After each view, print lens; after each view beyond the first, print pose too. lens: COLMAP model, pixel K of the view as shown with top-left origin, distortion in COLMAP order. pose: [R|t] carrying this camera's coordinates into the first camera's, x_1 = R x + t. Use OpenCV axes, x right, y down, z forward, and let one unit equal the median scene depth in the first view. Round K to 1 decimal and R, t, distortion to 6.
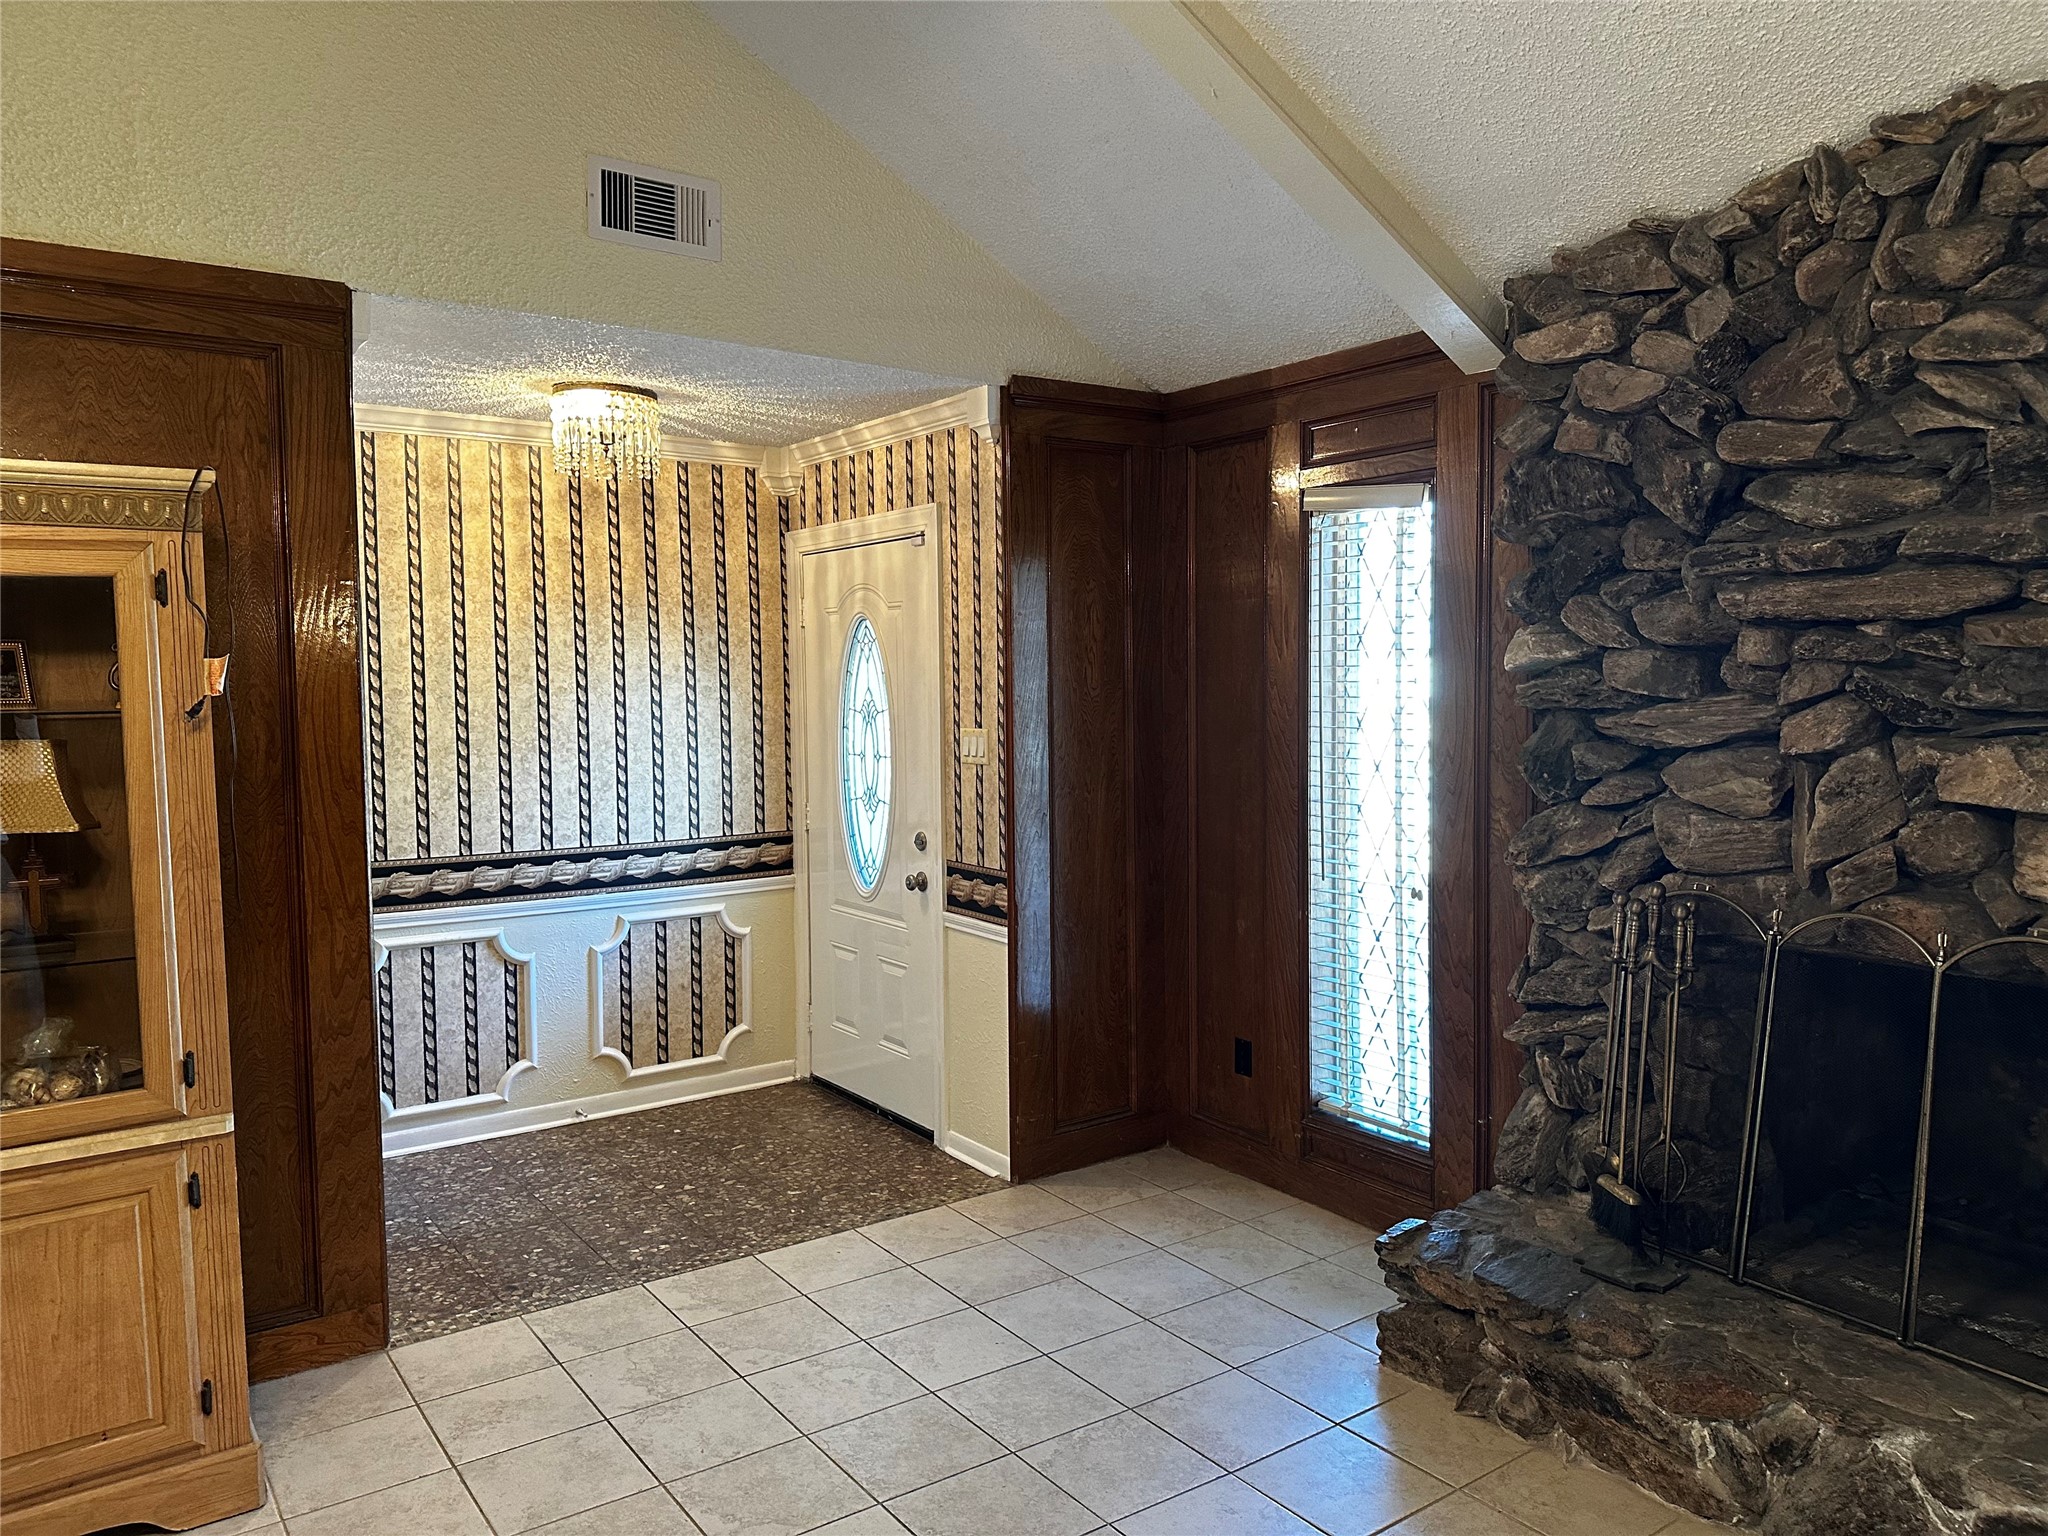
lens RADIAL K [[1440.7, 0, 1037.6], [0, 1440.7, 754.1], [0, 0, 1]] dist [0.047271, -0.062407]
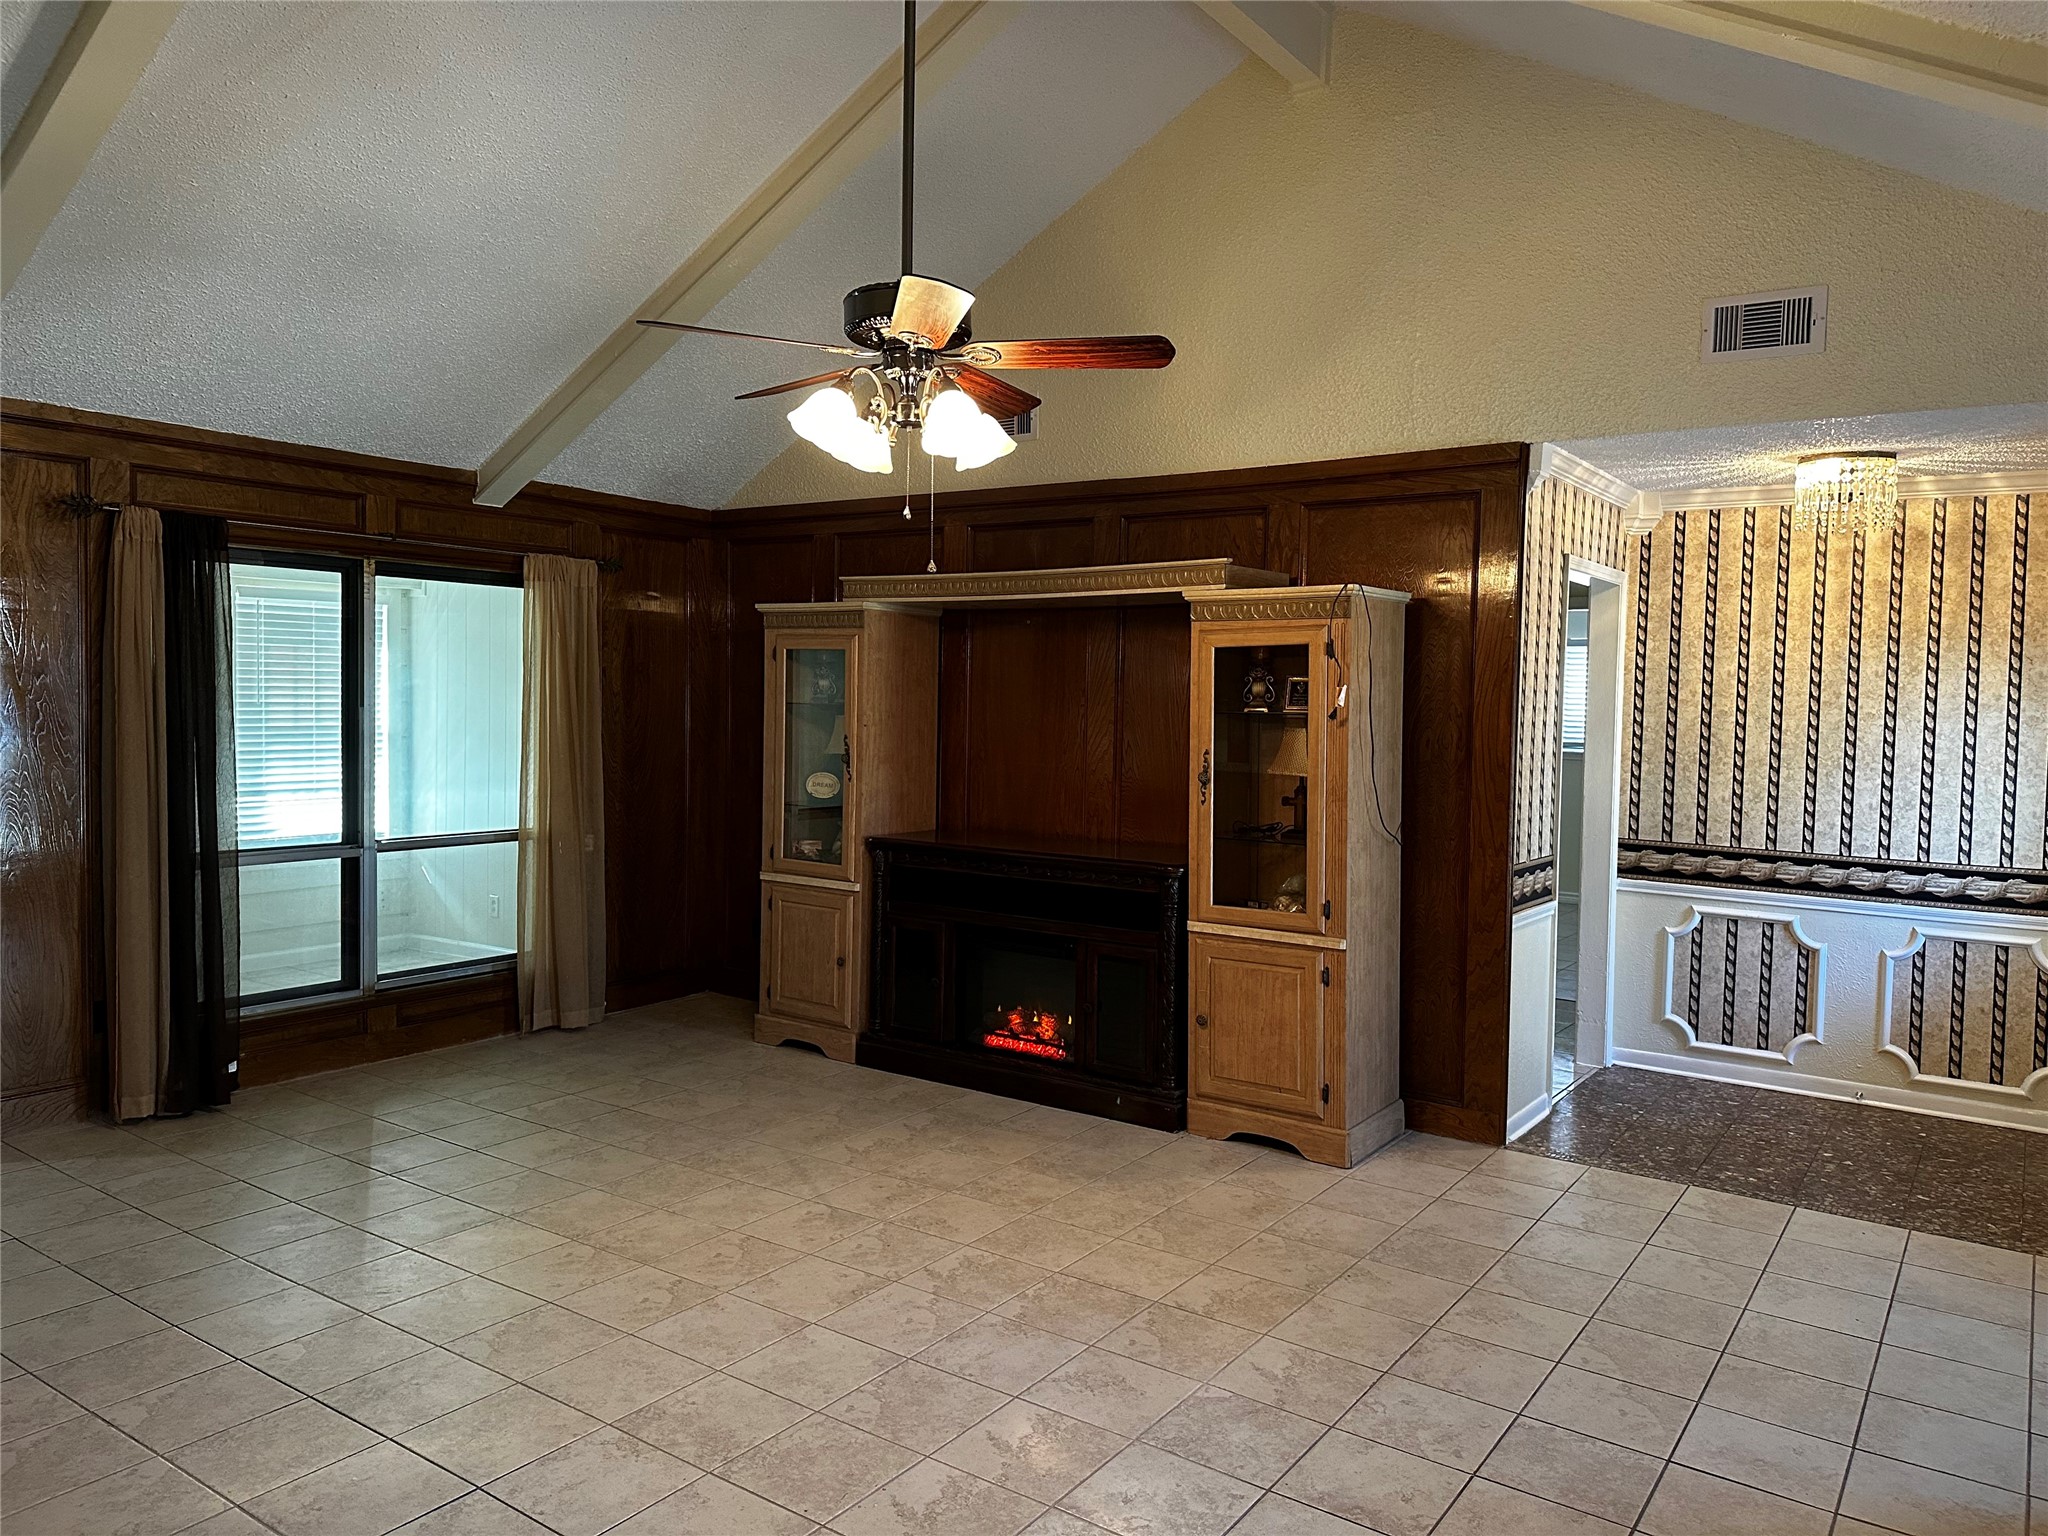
lens RADIAL K [[1429.1, 0, 1035.9], [0, 1429.1, 752.3], [0, 0, 1]] dist [0.102726, -0.146808]
pose [[0.321828, 0.054647, -0.945220, 0.649858], [-0.069742, 0.996989, 0.033895, -0.011316], [0.944226, 0.055013, 0.324670, 0.032329]]
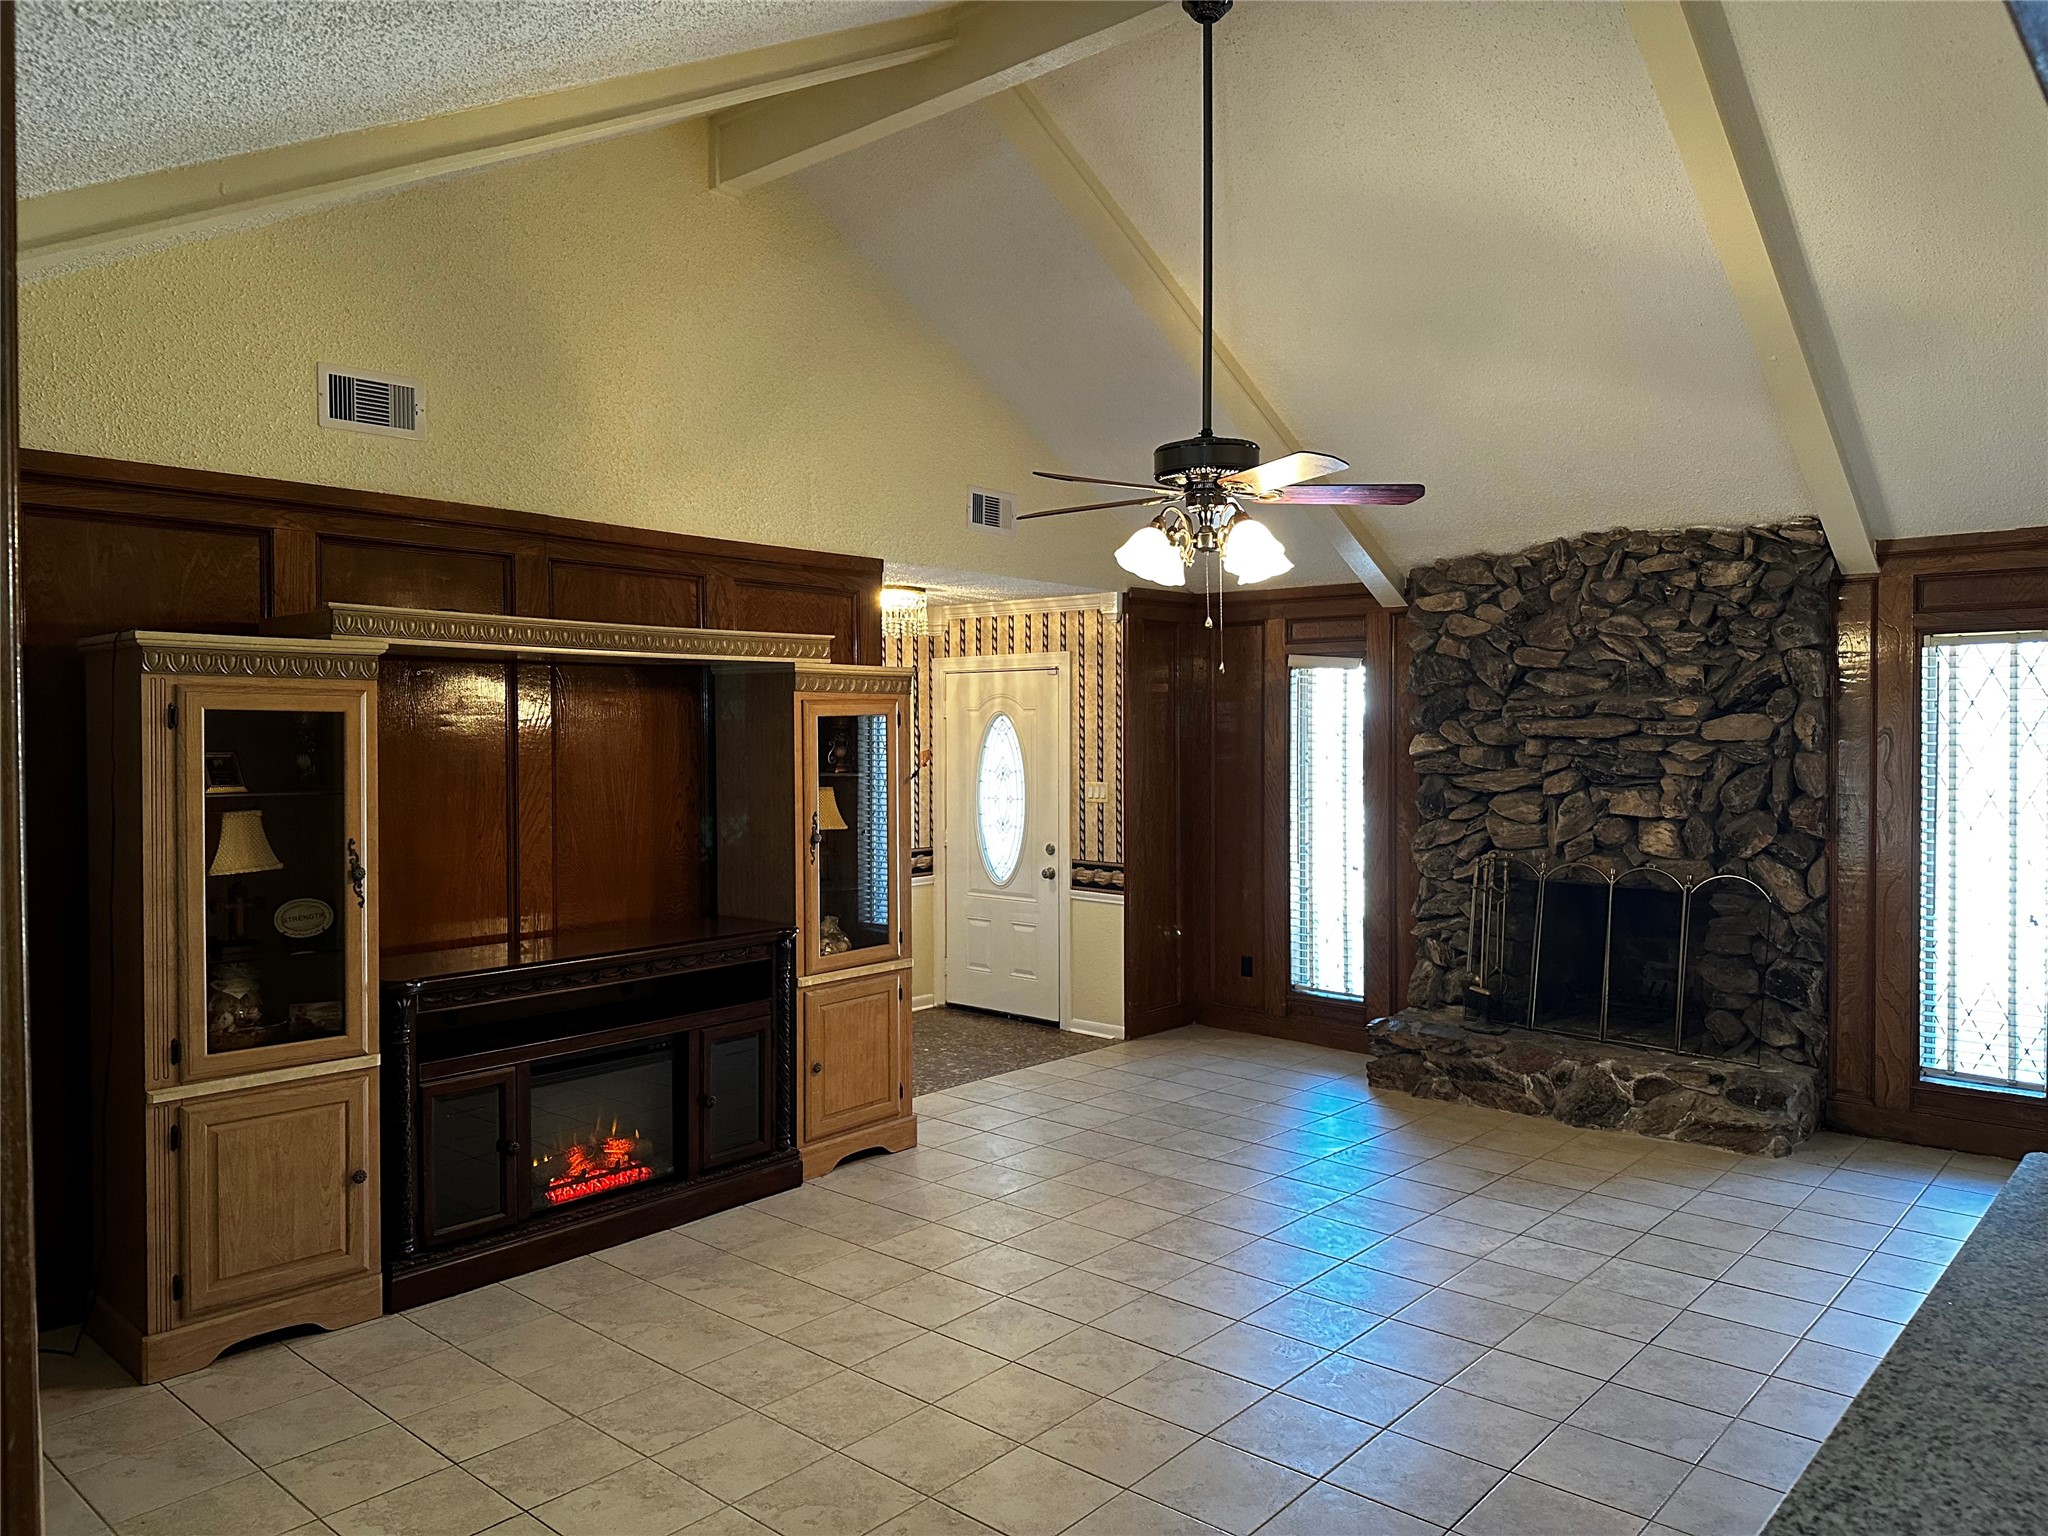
lens RADIAL K [[1429.1, 0, 1035.9], [0, 1429.1, 752.3], [0, 0, 1]] dist [0.102726, -0.146808]
pose [[0.975625, 0.006236, 0.219356, -0.556444], [0.002306, 0.999250, -0.038663, 0.014262], [-0.219433, 0.038226, 0.974878, -0.755156]]
